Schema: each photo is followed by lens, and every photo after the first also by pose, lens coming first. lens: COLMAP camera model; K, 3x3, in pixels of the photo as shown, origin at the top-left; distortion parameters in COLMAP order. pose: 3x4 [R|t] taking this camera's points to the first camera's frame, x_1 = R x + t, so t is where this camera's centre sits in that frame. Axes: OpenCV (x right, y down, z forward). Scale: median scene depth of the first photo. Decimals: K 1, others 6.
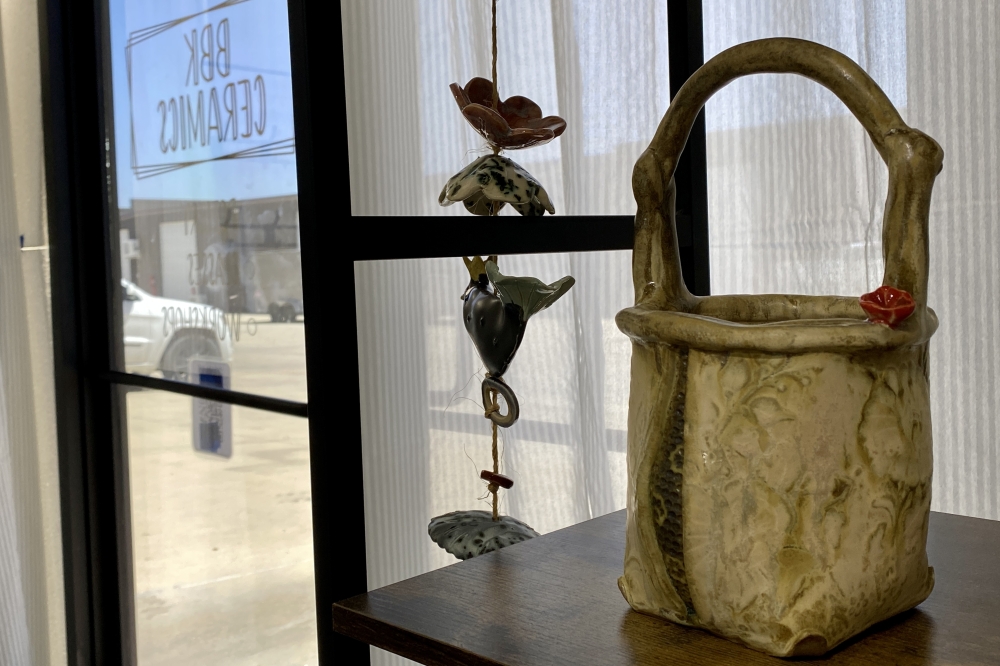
lens RADIAL K [[1076.2, 0, 498.0], [0, 1076.2, 332.5], [0, 0, 1]] dist [-0.008740, 0.000000]
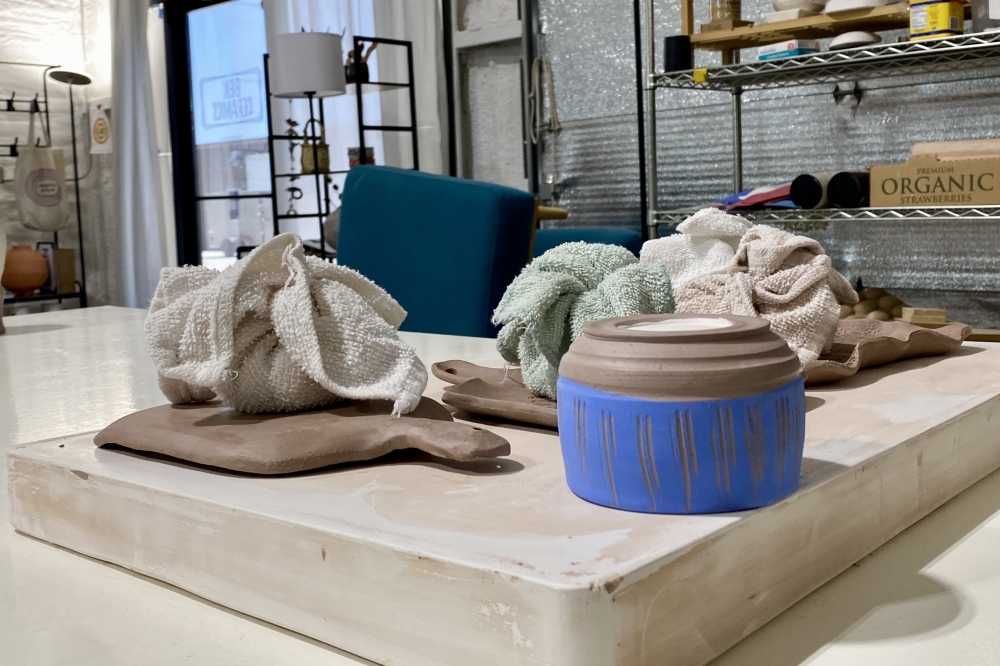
lens RADIAL K [[1076.2, 0, 502.6], [0, 1076.2, 329.8], [0, 0, 1]] dist [-0.008740, 0.000000]
pose [[0.998789, -0.011439, 0.047860, 0.369262], [0.009069, 0.998736, 0.049441, 0.301983], [-0.048365, -0.048947, 0.997630, -2.256570]]
